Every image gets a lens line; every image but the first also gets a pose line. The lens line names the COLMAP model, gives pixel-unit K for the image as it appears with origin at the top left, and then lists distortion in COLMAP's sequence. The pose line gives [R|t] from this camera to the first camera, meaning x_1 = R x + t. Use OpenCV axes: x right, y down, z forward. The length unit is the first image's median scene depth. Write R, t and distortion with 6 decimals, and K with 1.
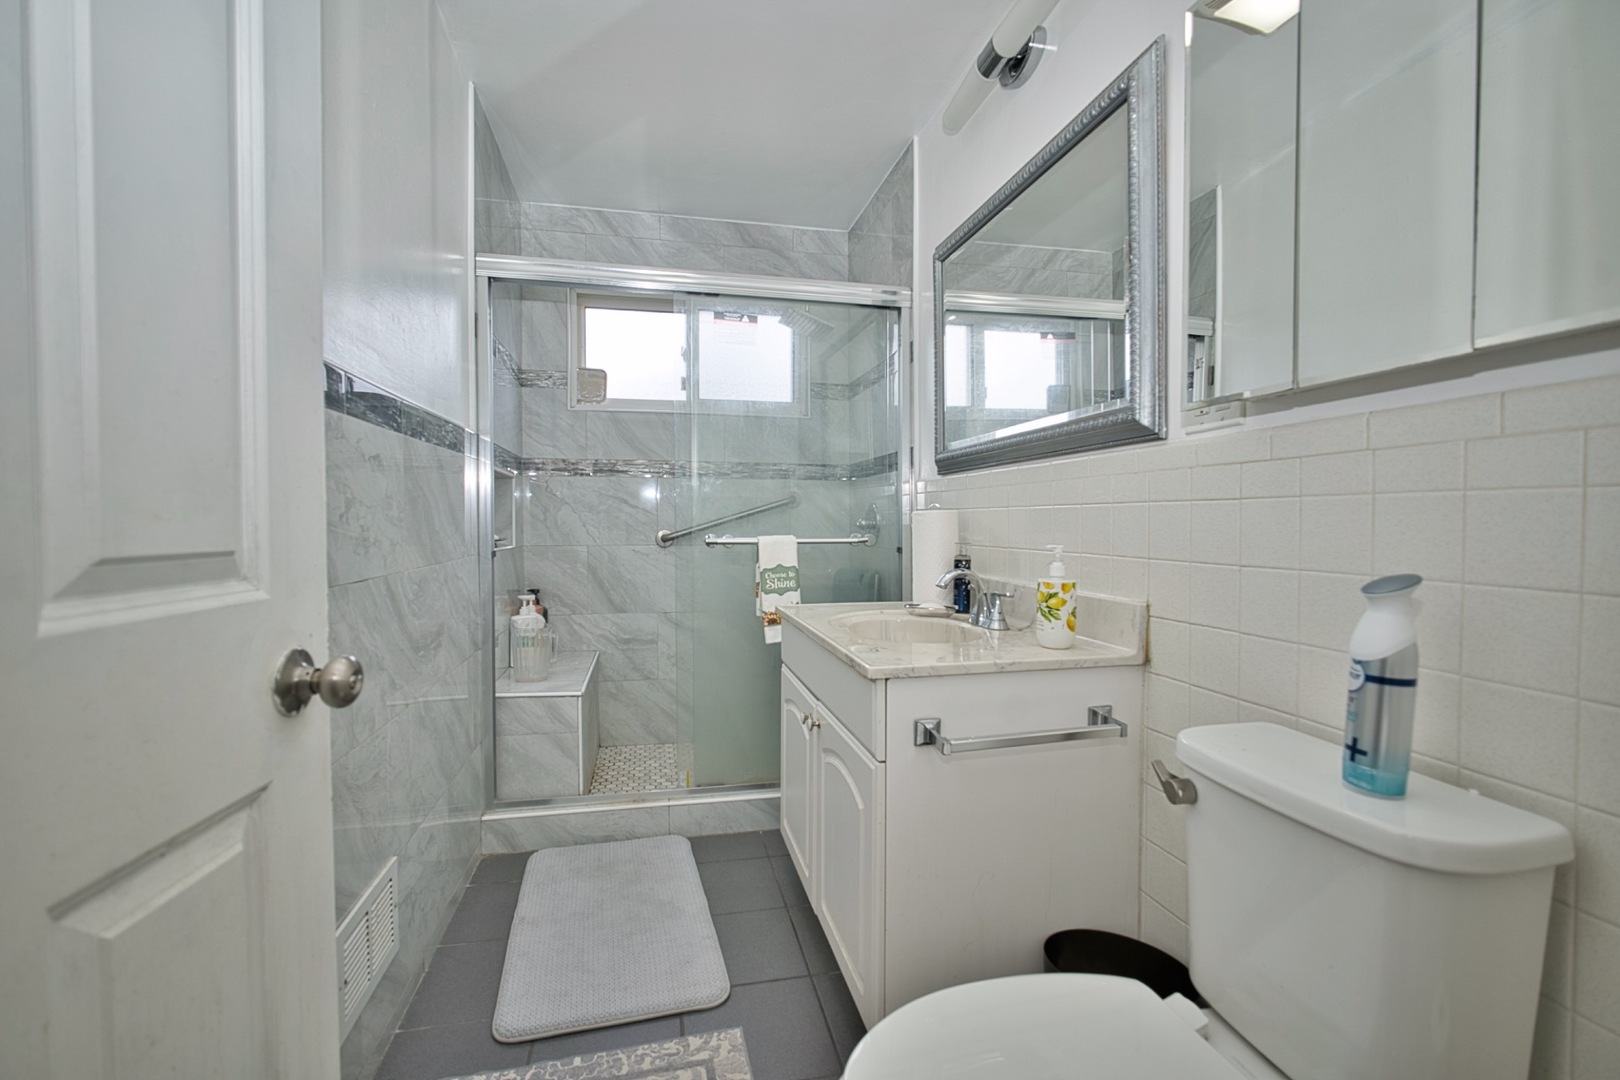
lens RADIAL K [[704.6, 0, 811.6], [0, 704.6, 537.7], [0, 0, 1]] dist [-0.024162, 0.006686]
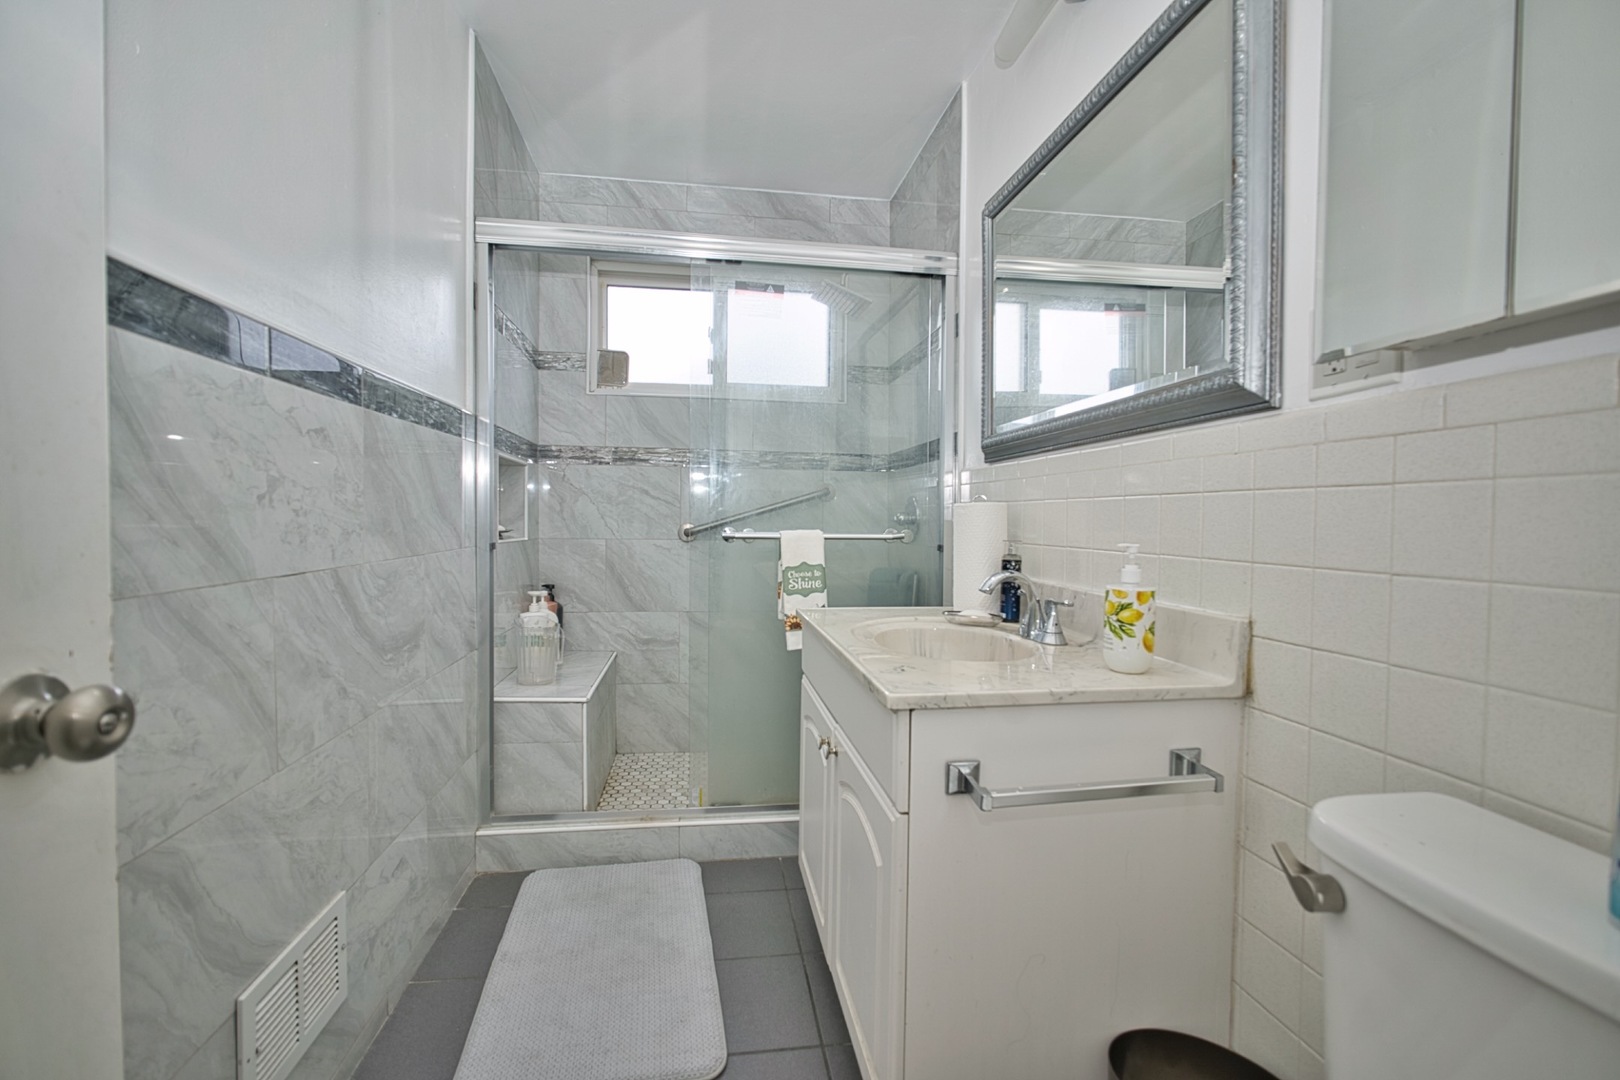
lens RADIAL K [[704.6, 0, 811.6], [0, 704.6, 539.2], [0, 0, 1]] dist [-0.024162, 0.006686]
pose [[0.997658, 0.013050, -0.067139, 0.033303], [-0.012683, 0.999902, 0.005890, 0.004545], [0.067209, -0.005025, 0.997726, 0.149669]]
